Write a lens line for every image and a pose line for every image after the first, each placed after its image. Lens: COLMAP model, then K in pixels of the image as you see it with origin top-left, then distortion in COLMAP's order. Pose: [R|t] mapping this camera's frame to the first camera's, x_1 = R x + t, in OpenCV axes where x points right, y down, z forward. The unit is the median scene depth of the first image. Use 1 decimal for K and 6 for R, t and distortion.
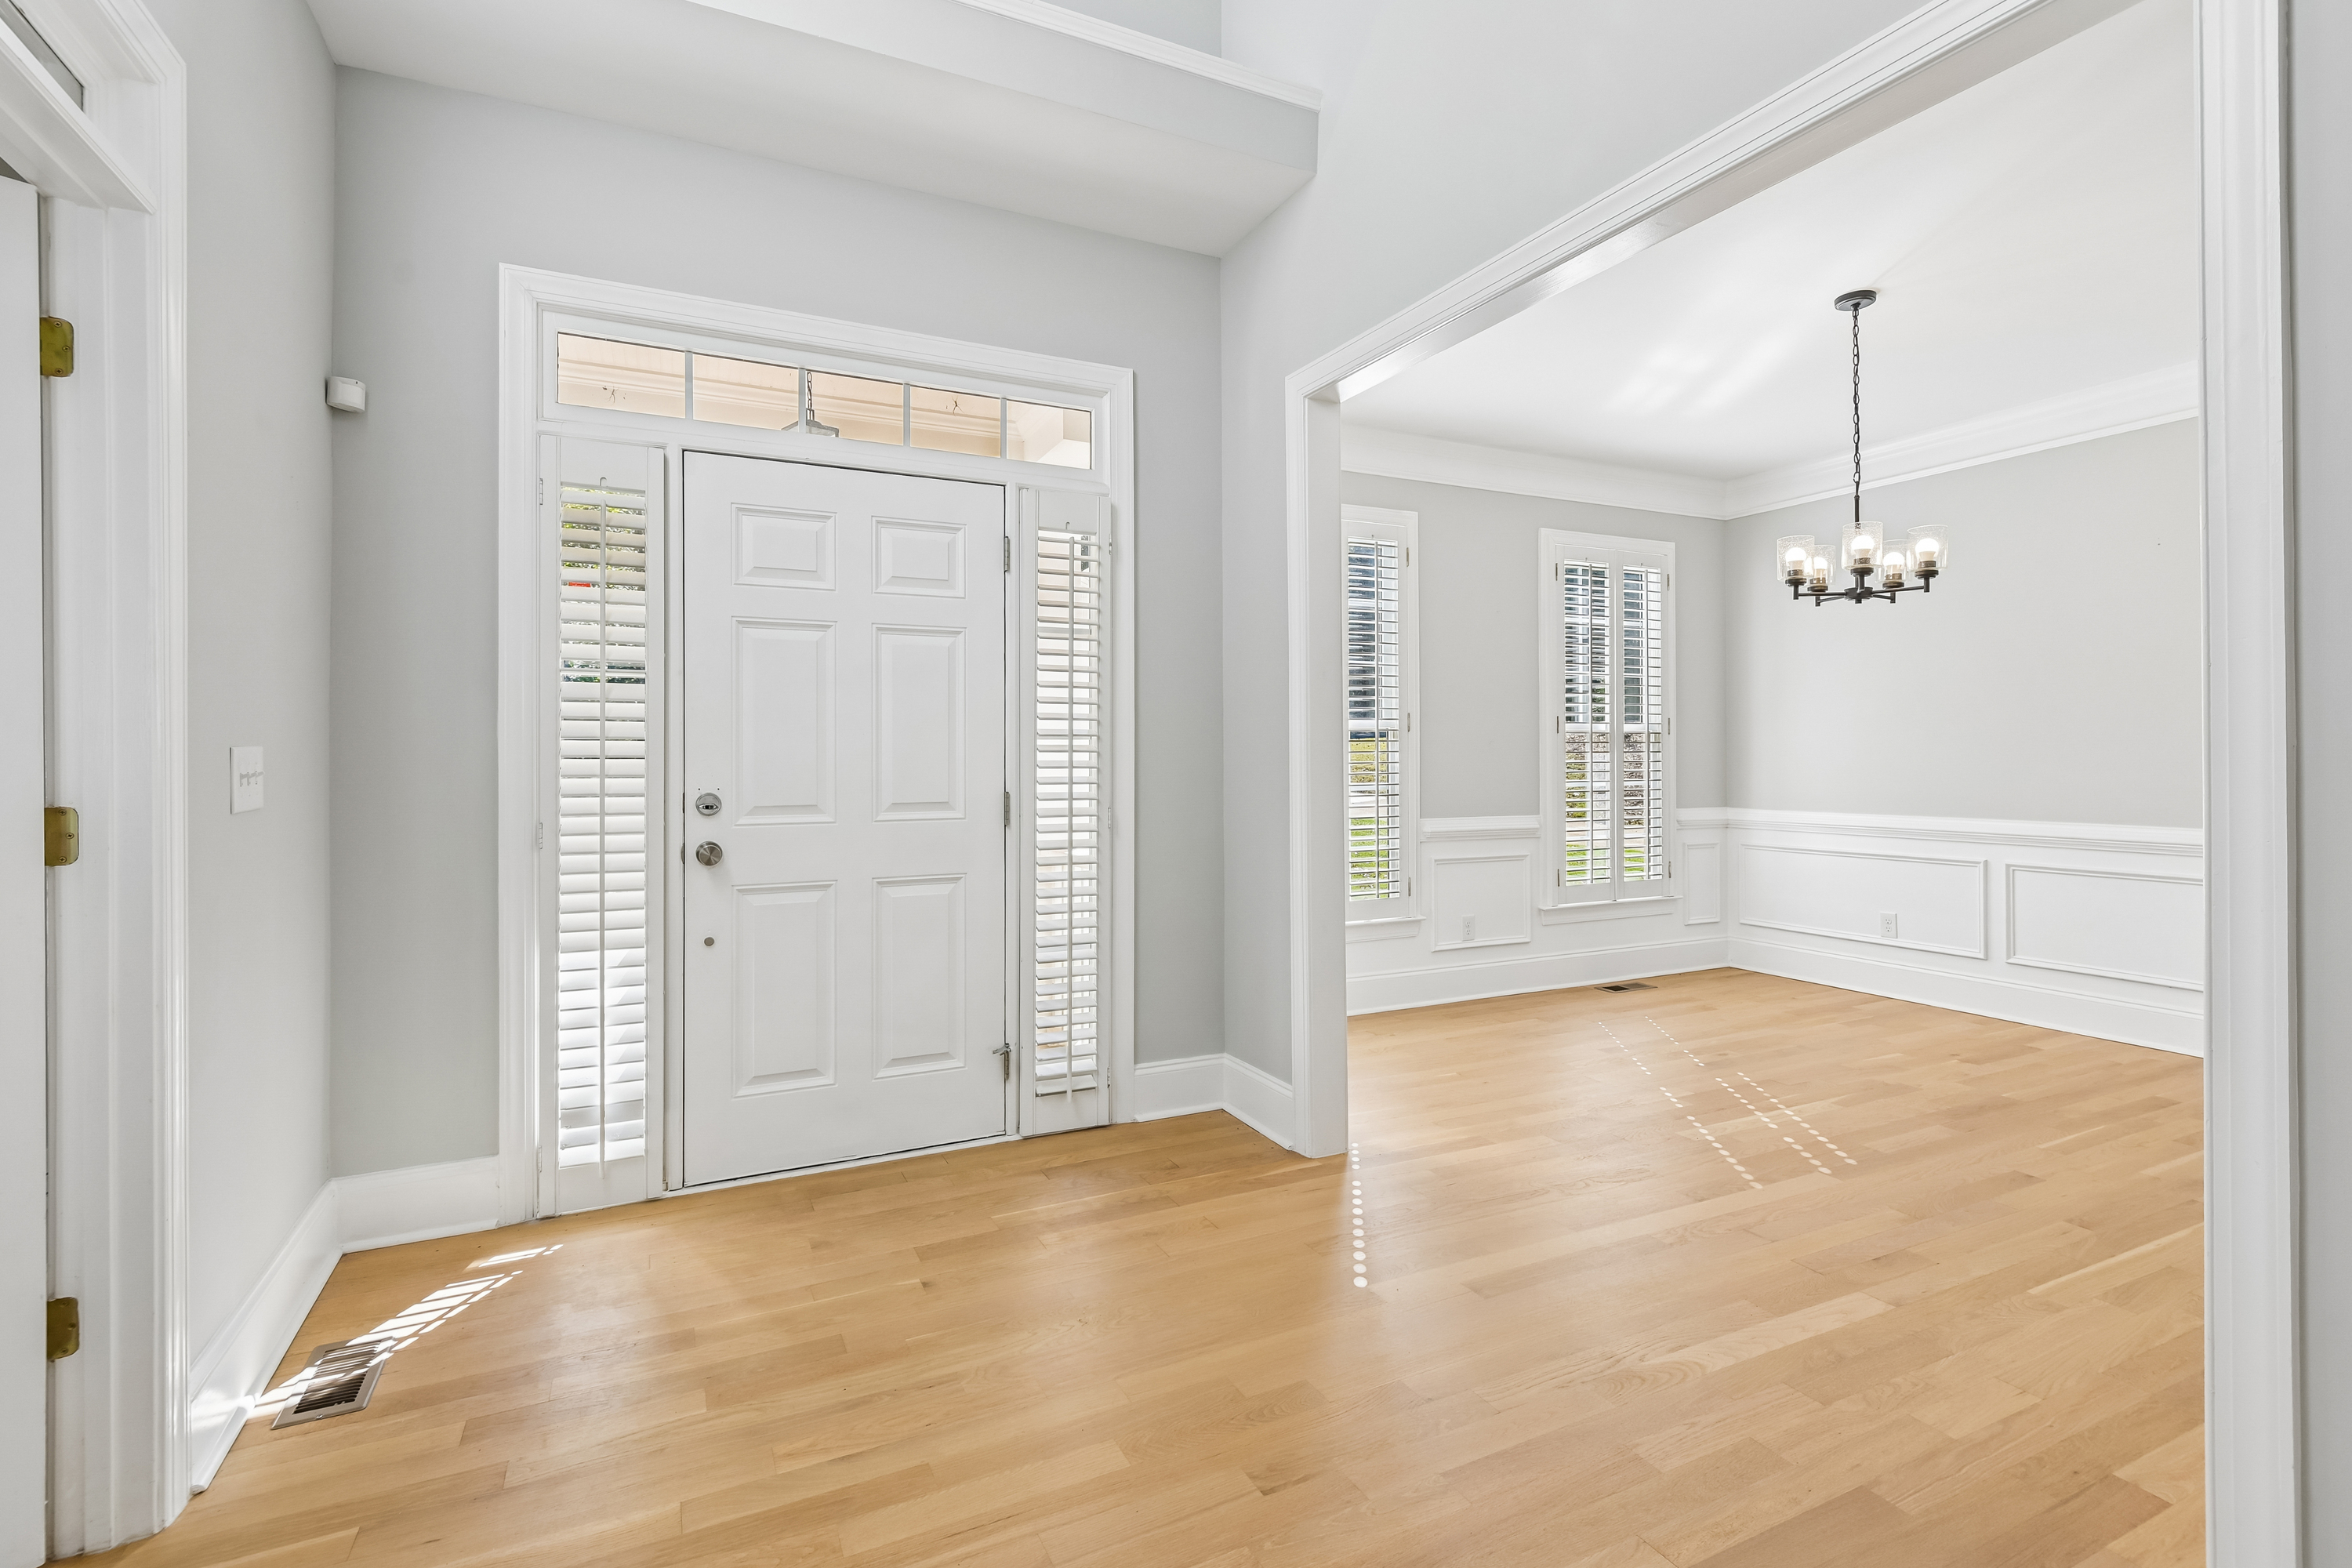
lens RADIAL K [[1097.8, 0, 1172.3], [0, 1097.8, 752.7], [0, 0, 1]] dist [0.002182, 0.000378]
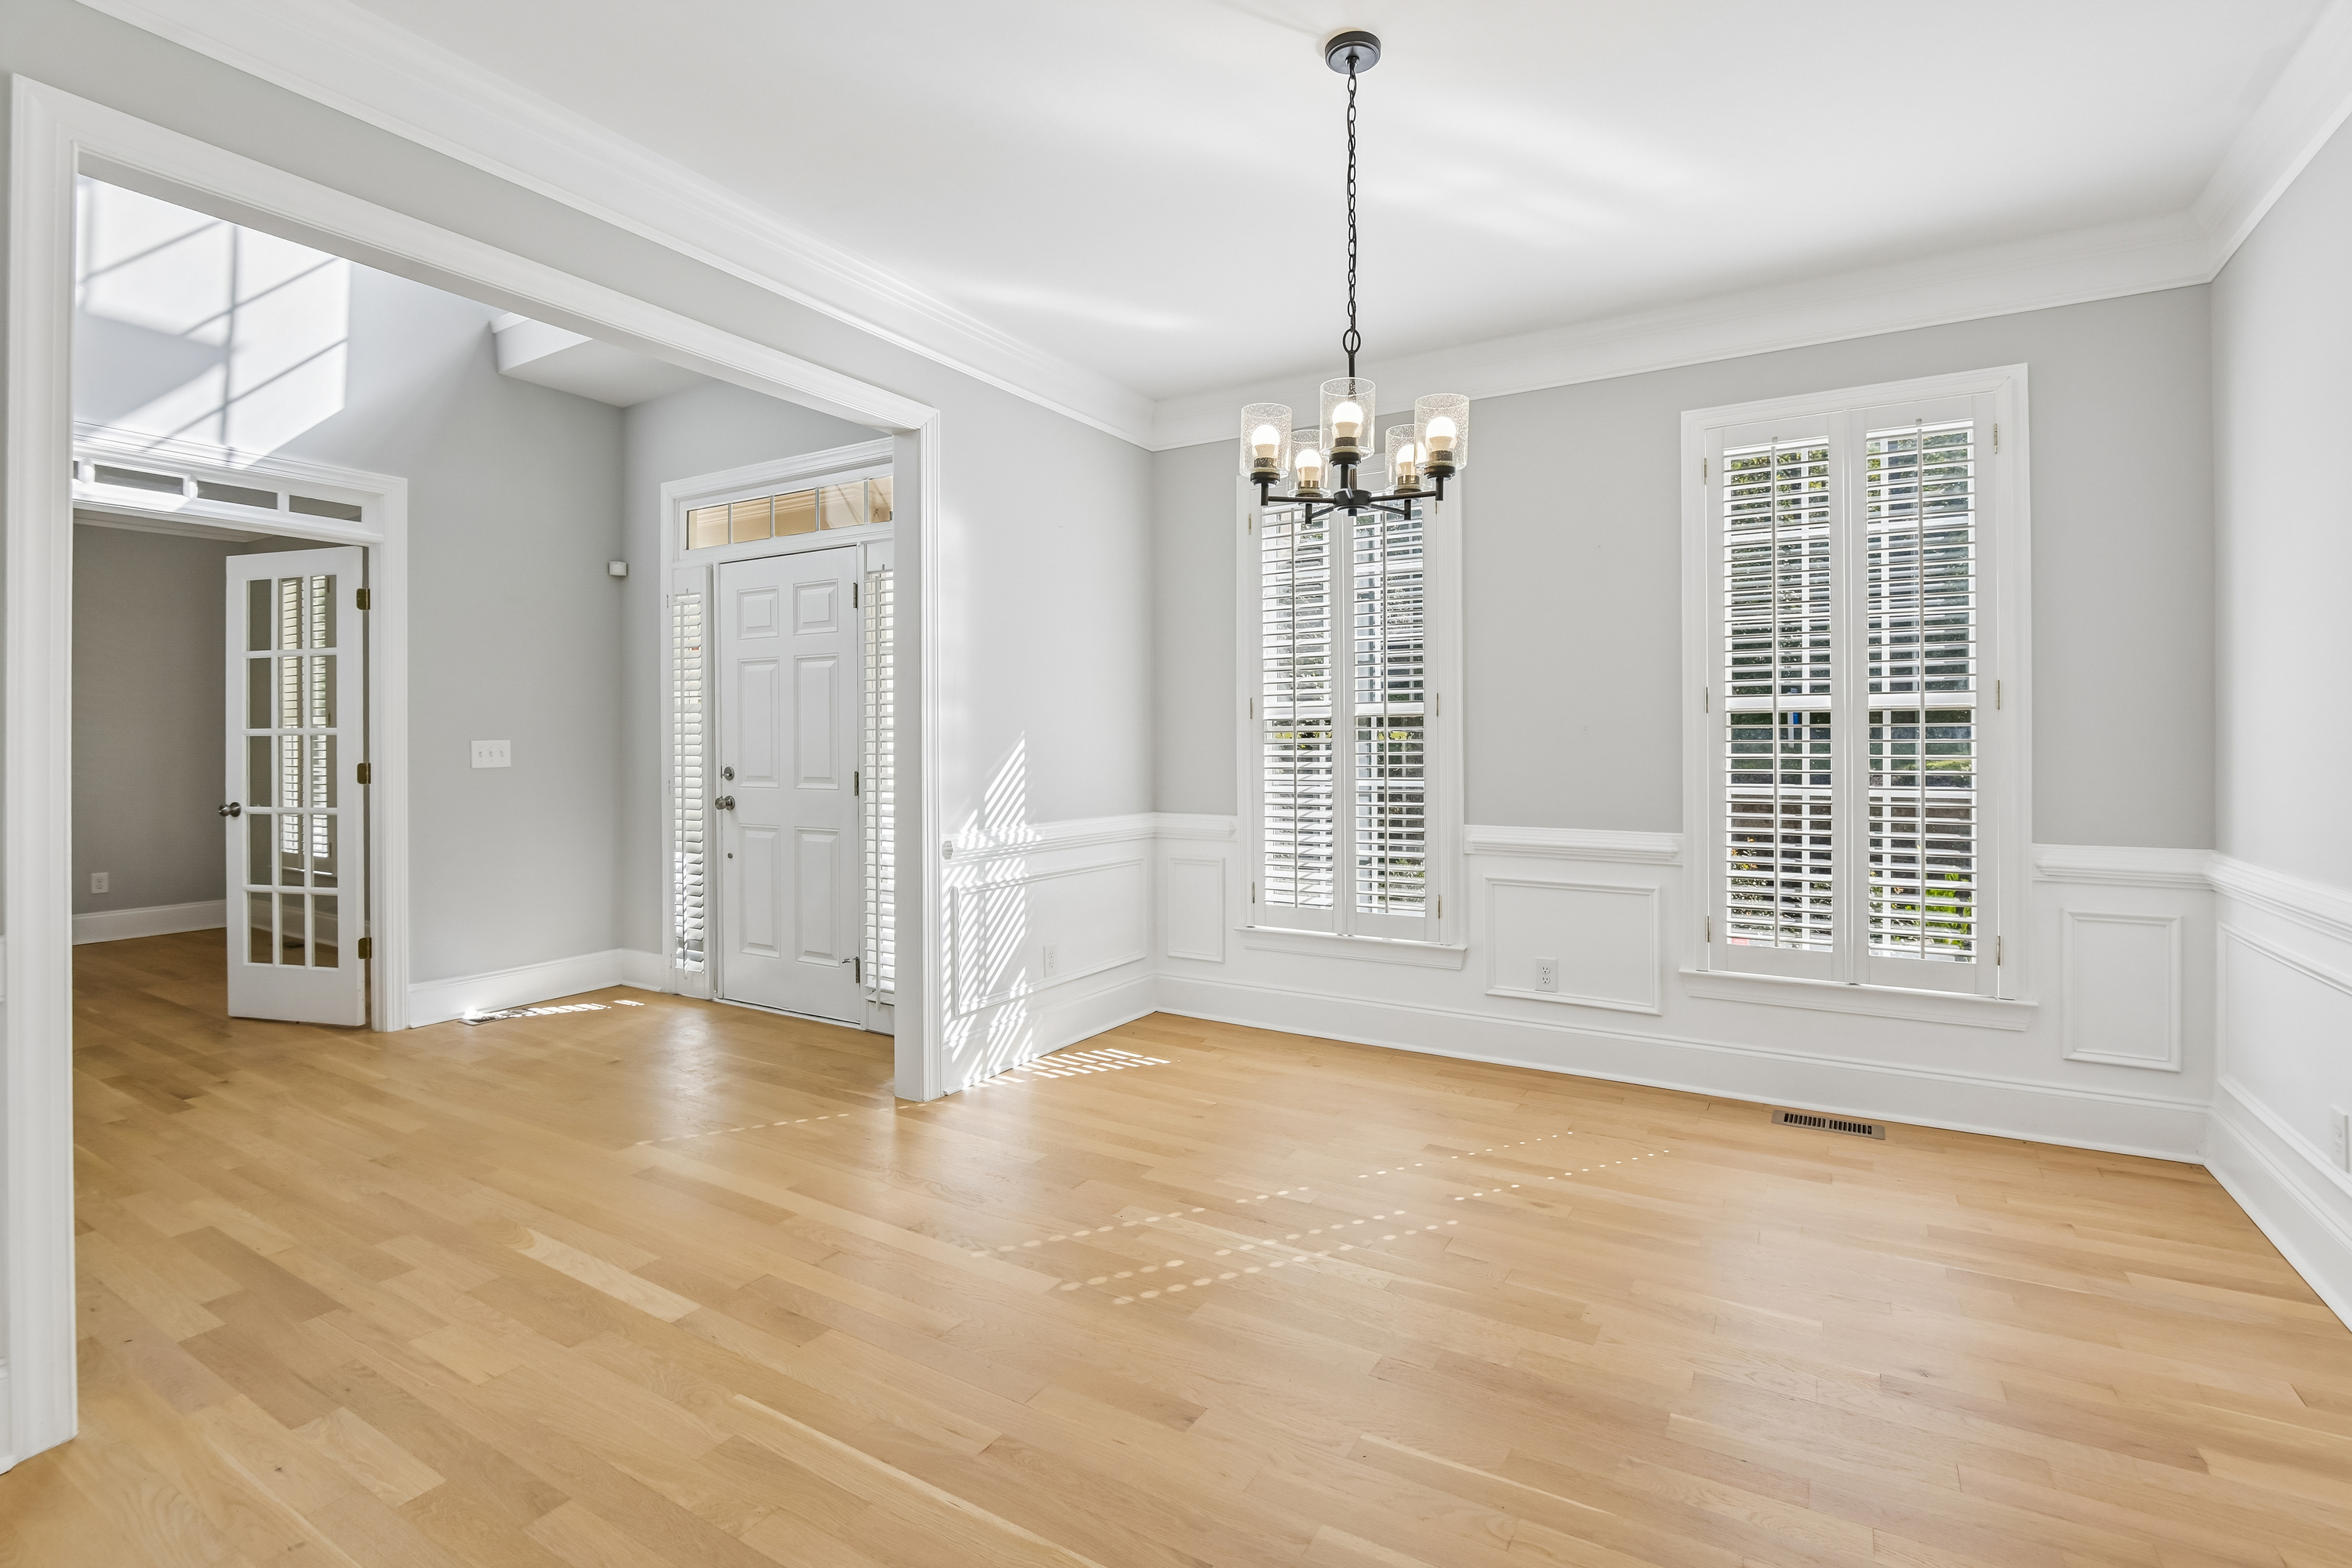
lens RADIAL K [[1086.5, 0, 1182.0], [0, 1086.5, 740.2], [0, 0, 1]] dist [-0.014371, -0.000345]
pose [[0.545653, -0.000200, -0.838011, 1.239204], [0.000596, 1.000000, 0.000149, -0.002947], [0.838011, -0.000581, 0.545653, 0.631157]]
